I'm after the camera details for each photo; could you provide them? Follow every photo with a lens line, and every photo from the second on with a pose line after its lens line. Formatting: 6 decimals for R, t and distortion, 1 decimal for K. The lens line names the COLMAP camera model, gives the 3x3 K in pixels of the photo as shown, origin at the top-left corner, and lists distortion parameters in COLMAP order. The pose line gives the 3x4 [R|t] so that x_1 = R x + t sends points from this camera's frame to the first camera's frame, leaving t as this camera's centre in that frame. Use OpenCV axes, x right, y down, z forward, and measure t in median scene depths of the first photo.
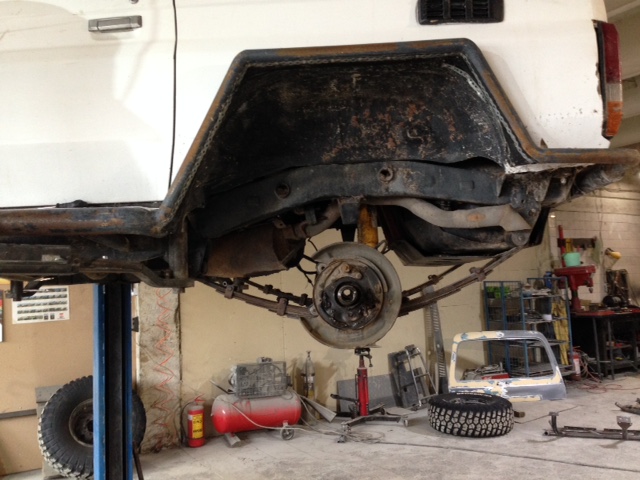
lens RADIAL K [[603.8, 0, 317.5], [0, 603.8, 240.4], [0, 0, 1]] dist [0.146382, -0.326329]
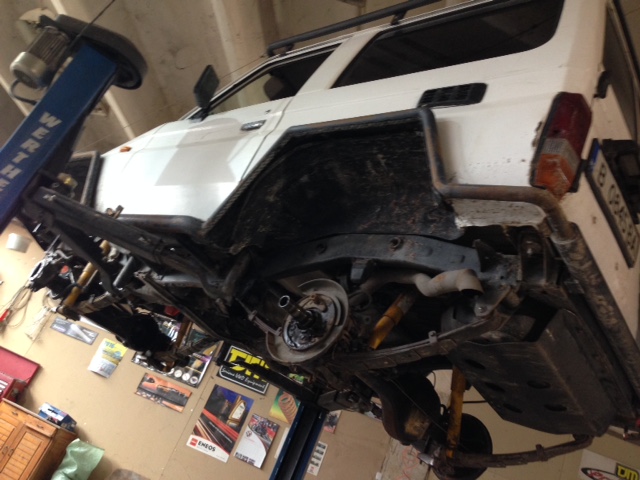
lens RADIAL K [[625.0, 0, 320.0], [0, 625.0, 240.0], [0, 0, 1]] dist [0.011062, 0.004863]
pose [[0.722407, 0.064504, -0.688453, 0.784599], [-0.387390, 0.862471, -0.325688, 0.302325], [0.572762, 0.501979, 0.648044, 0.193038]]
